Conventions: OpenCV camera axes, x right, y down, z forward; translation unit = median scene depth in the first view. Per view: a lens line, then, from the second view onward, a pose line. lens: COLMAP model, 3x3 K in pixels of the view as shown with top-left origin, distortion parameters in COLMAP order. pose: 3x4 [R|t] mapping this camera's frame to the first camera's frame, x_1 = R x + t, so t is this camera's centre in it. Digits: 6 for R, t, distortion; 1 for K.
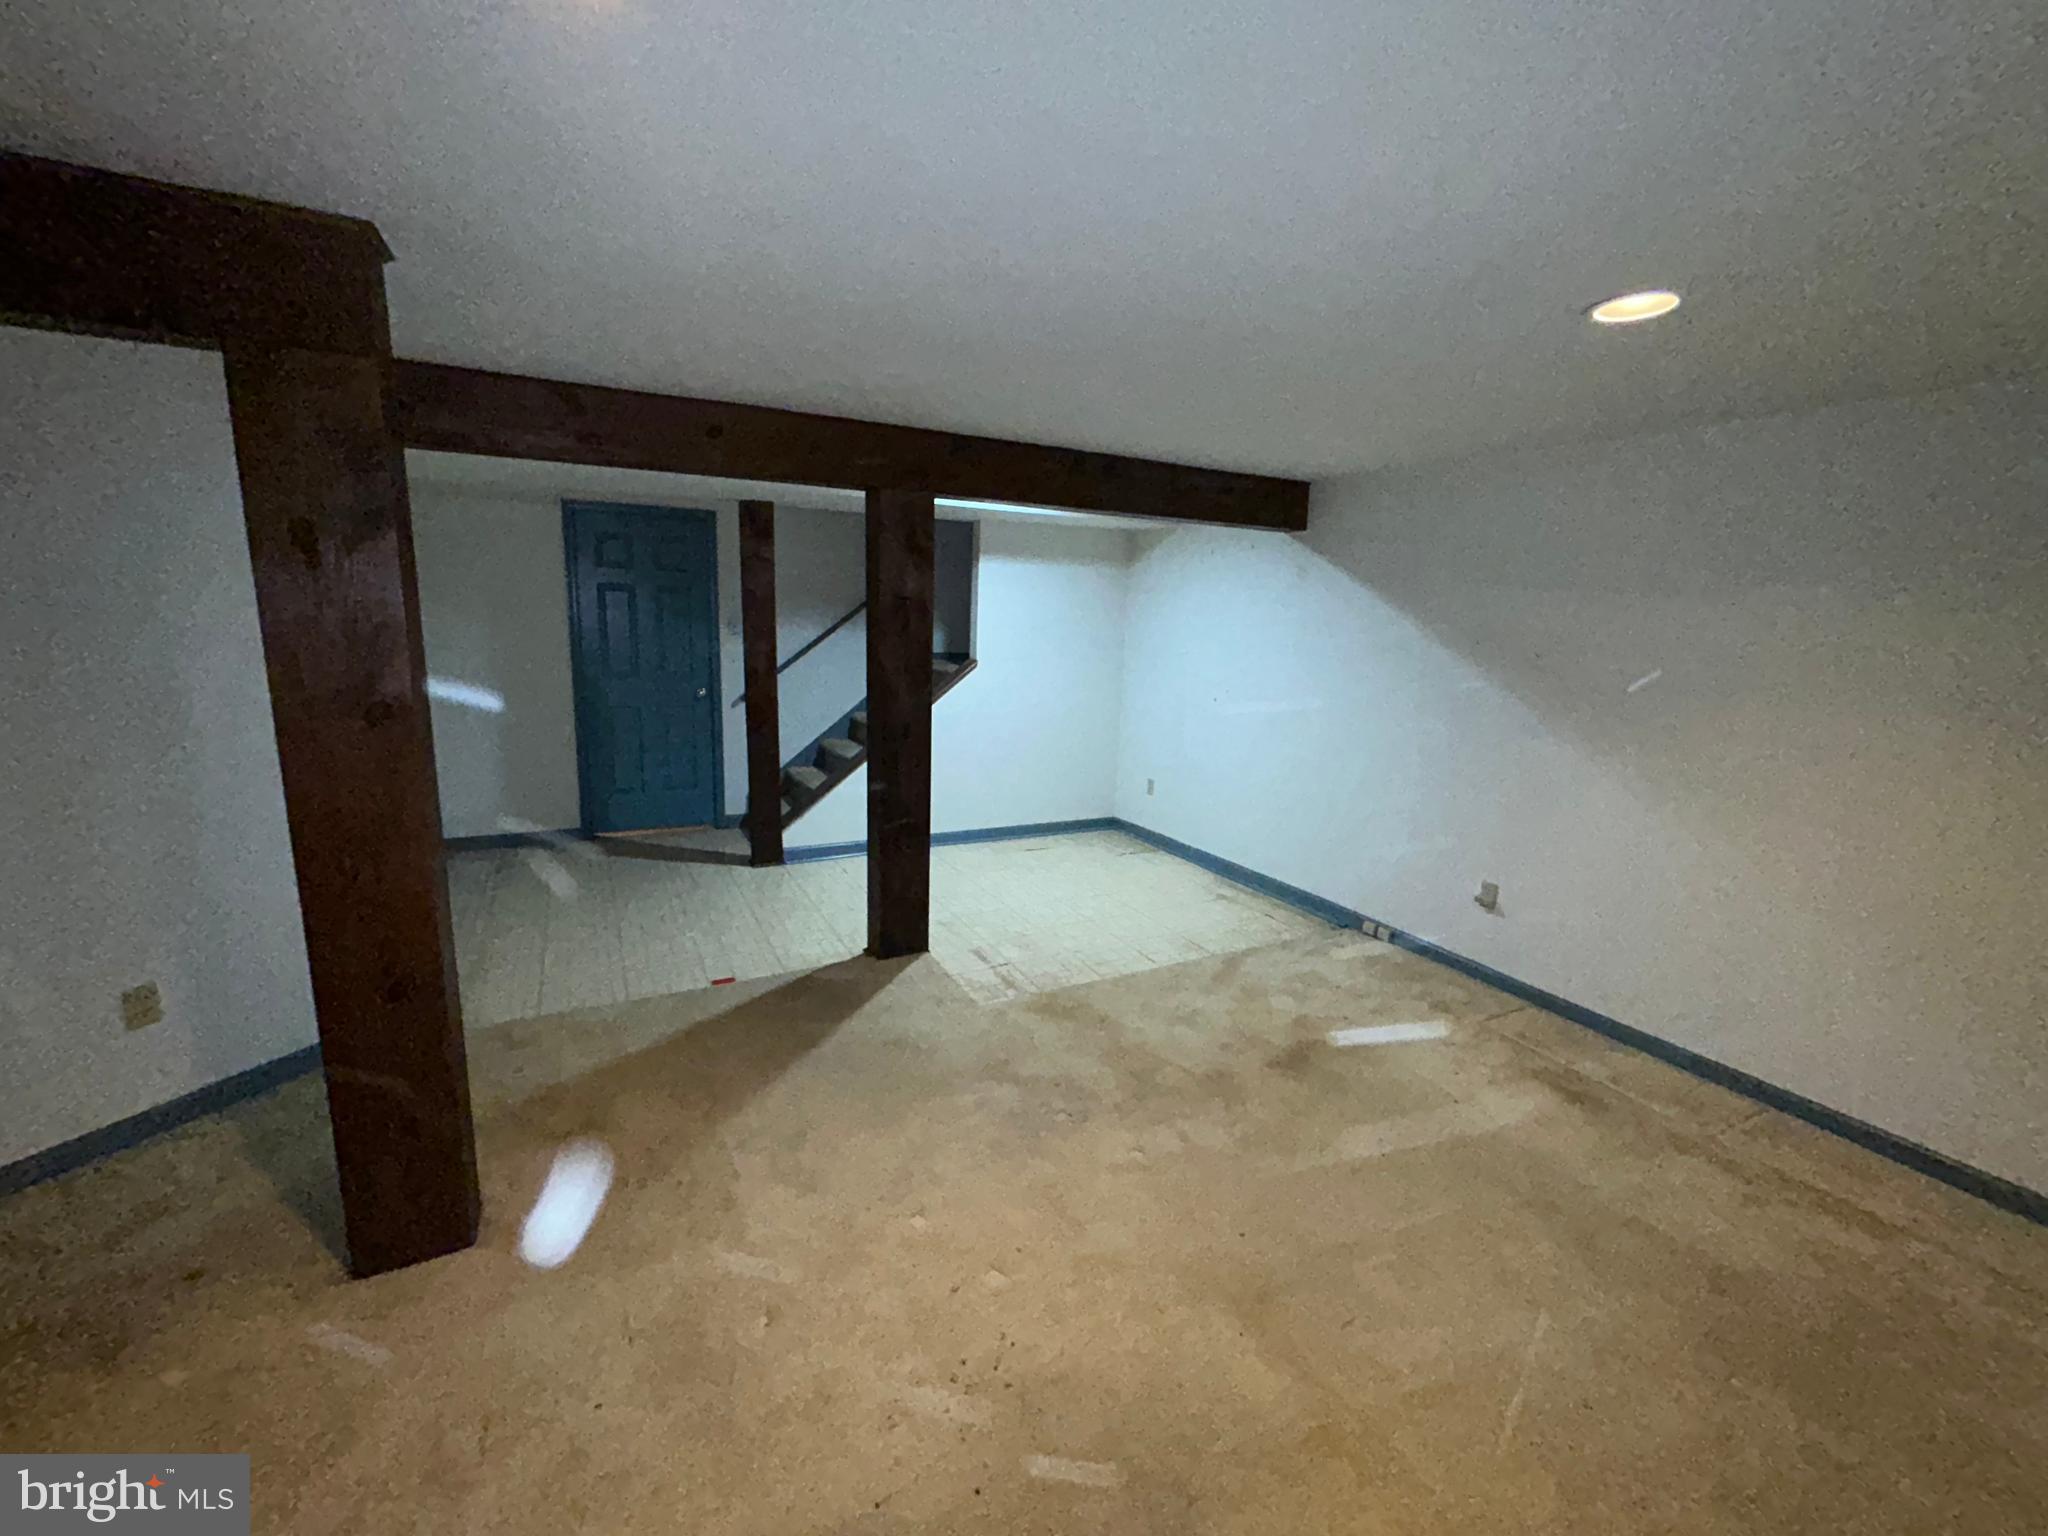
lens RADIAL K [[827.5, 0, 1024.0], [0, 827.5, 768.0], [0, 0, 1]] dist [-0.000865, 0.000320]
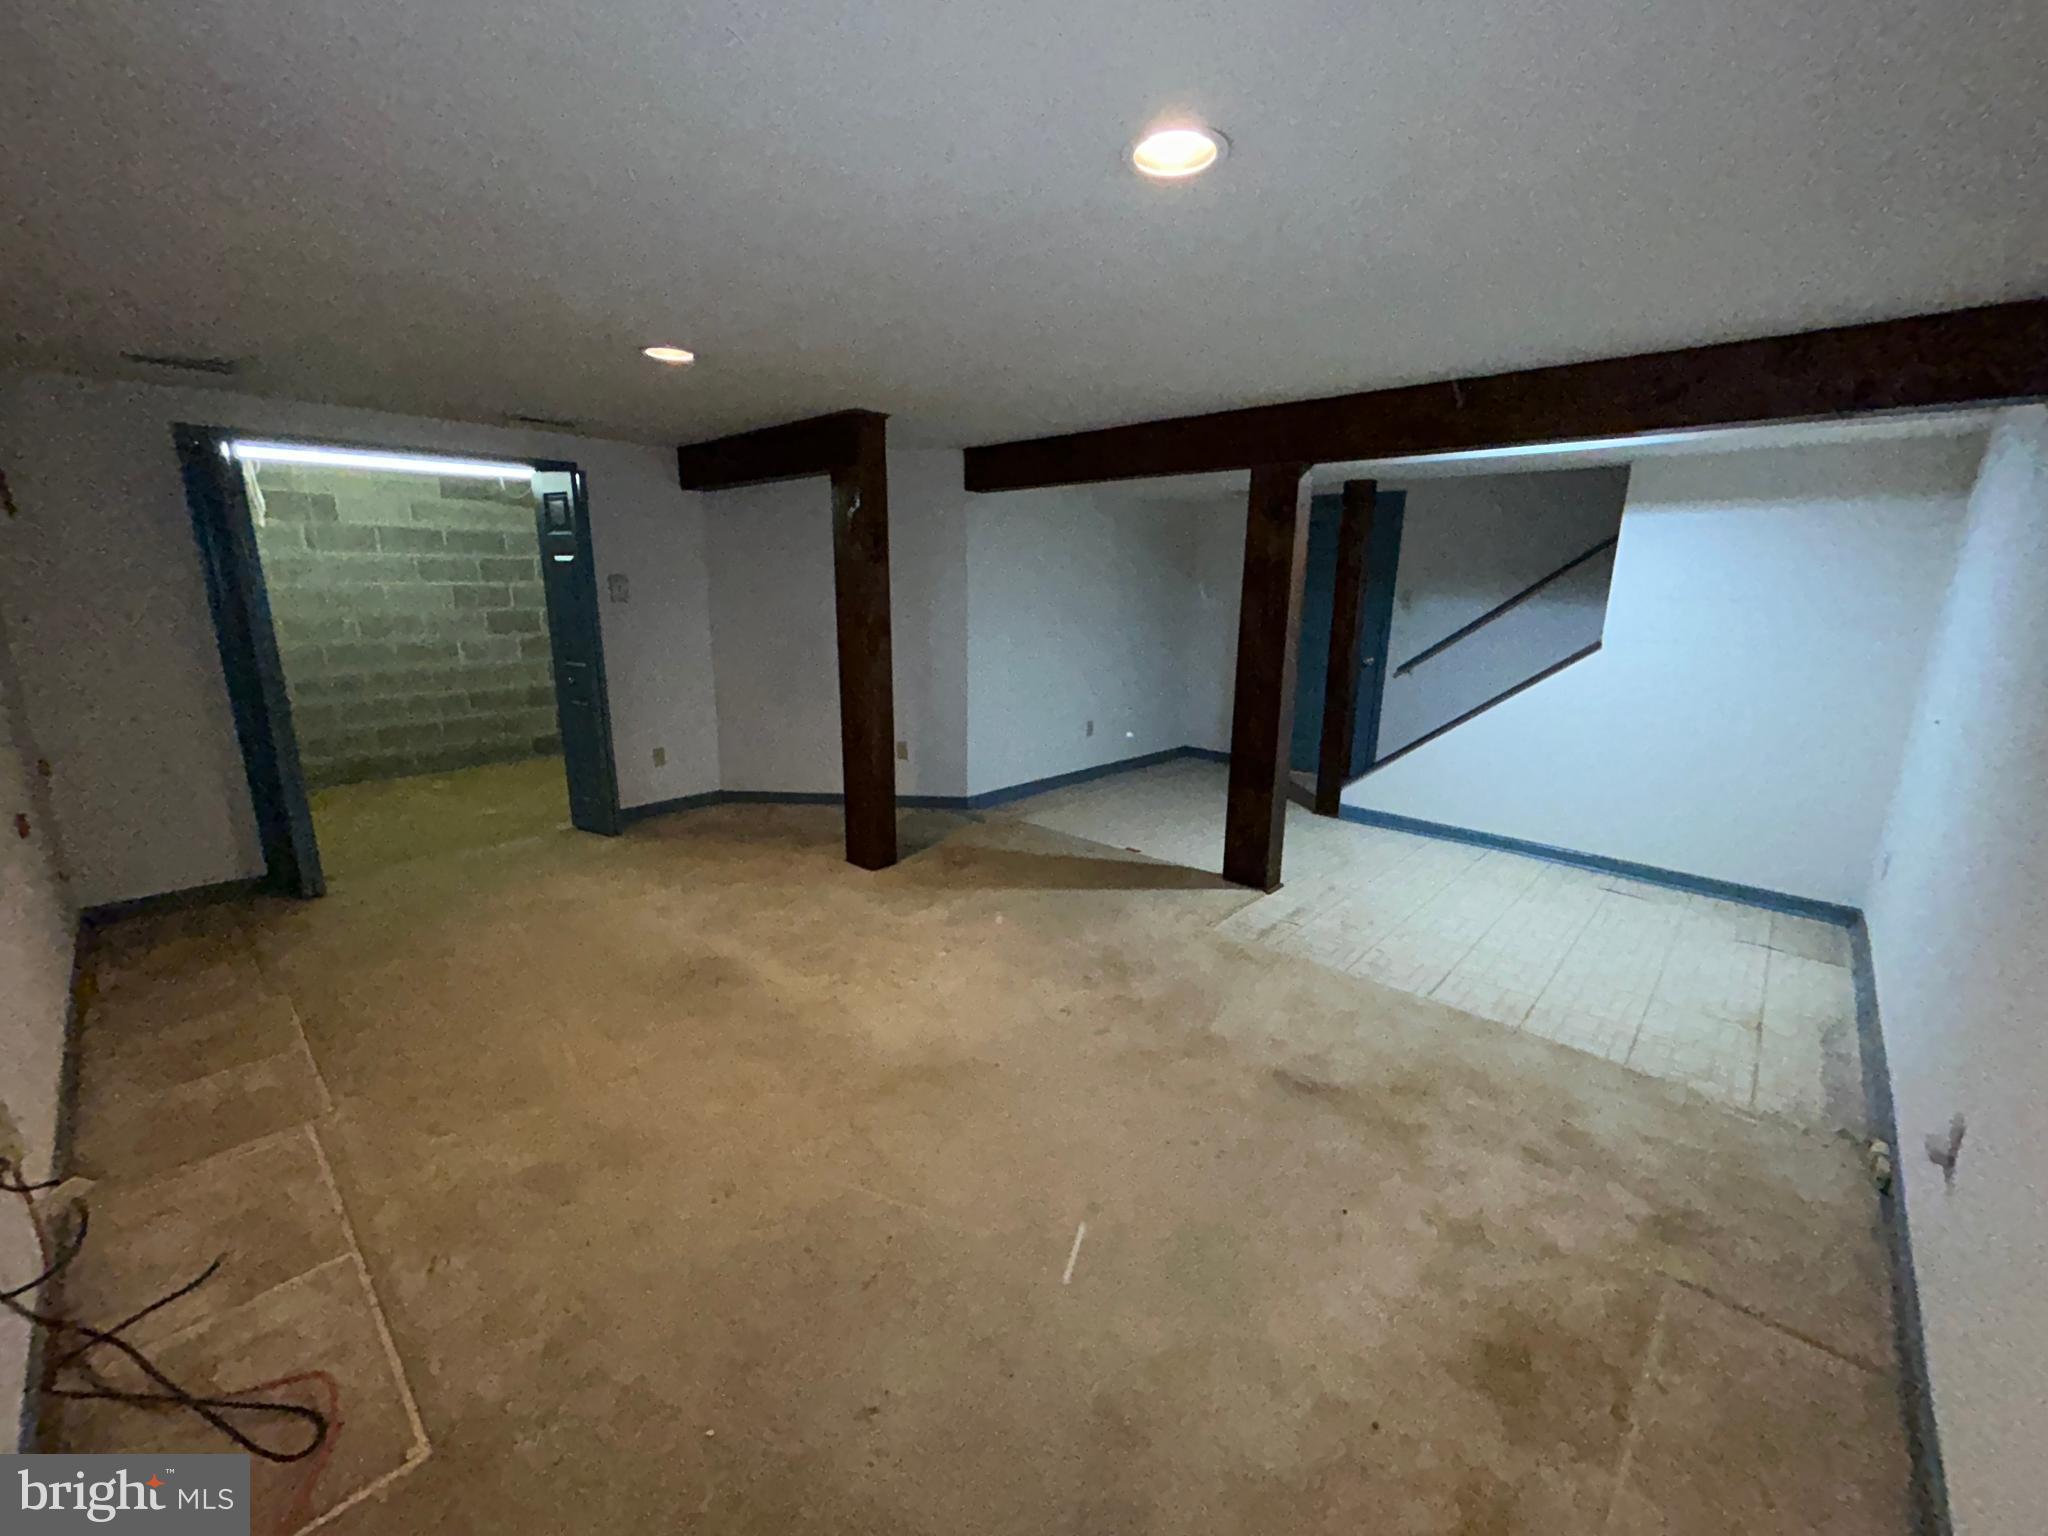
lens RADIAL K [[825.3, 0, 1024.0], [0, 825.3, 768.0], [0, 0, 1]] dist [-0.001448, 0.000132]
pose [[0.322231, 0.183642, -0.928678, 0.785915], [-0.180820, 0.974882, 0.130038, -0.018611], [0.929232, 0.126021, 0.347343, 0.329496]]
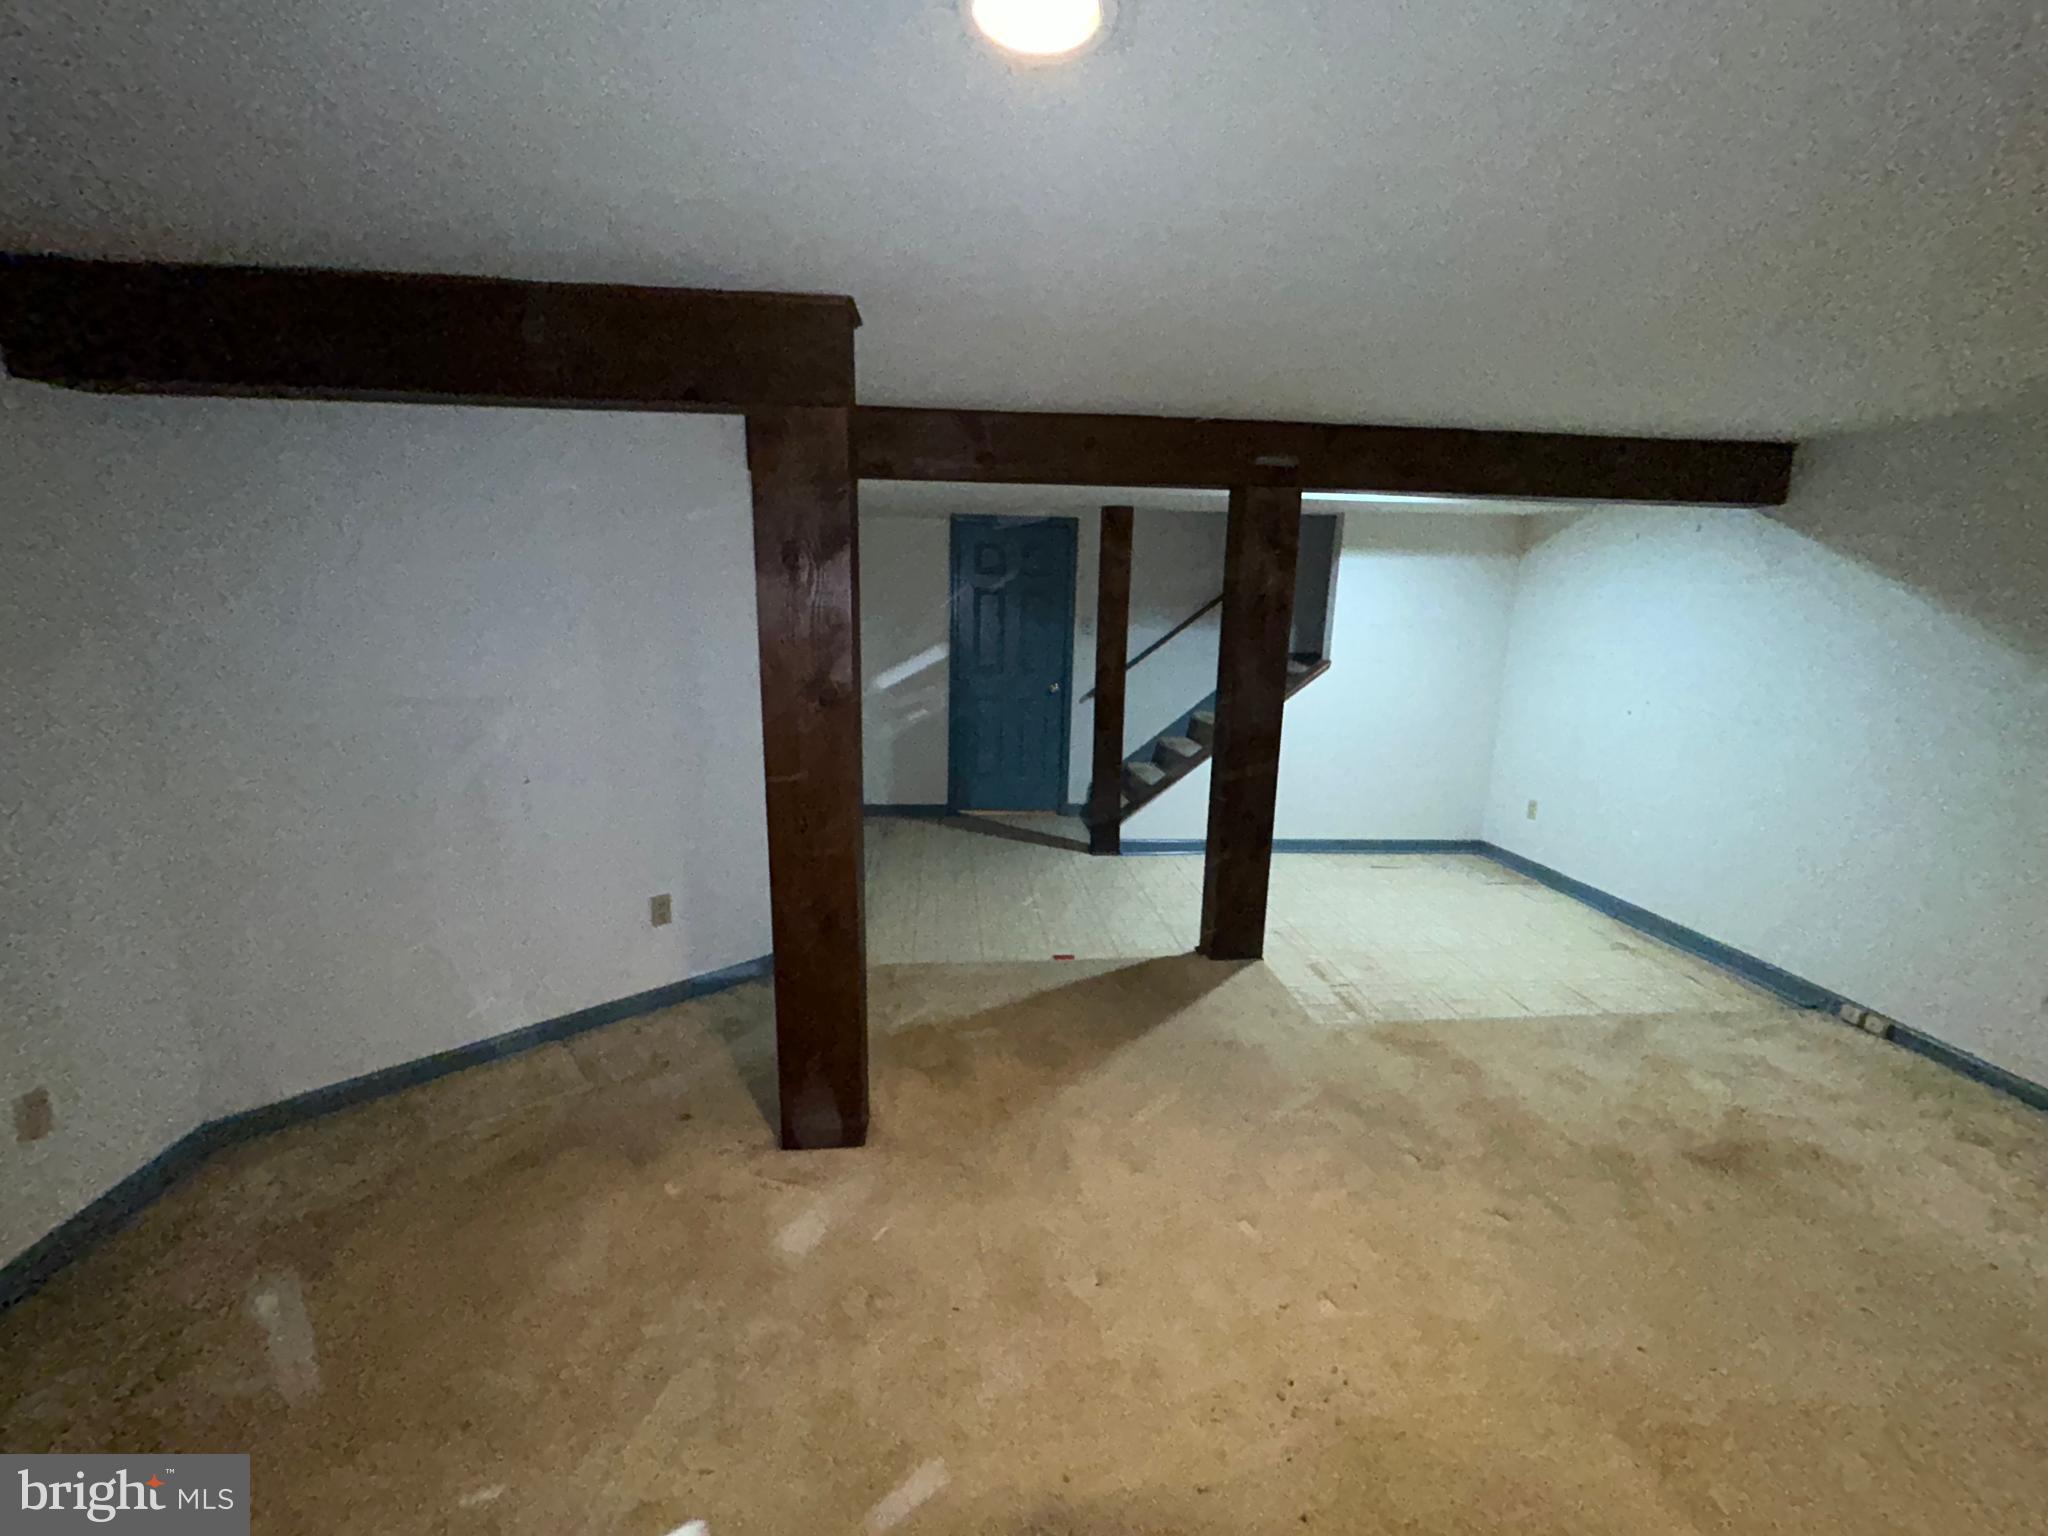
lens RADIAL K [[827.5, 0, 1024.0], [0, 827.5, 768.0], [0, 0, 1]] dist [-0.000865, 0.000320]
pose [[0.922888, 0.063123, -0.379859, -0.018663], [-0.062857, 0.997936, 0.013118, 0.002092], [0.379903, 0.011770, 0.924951, -0.012626]]
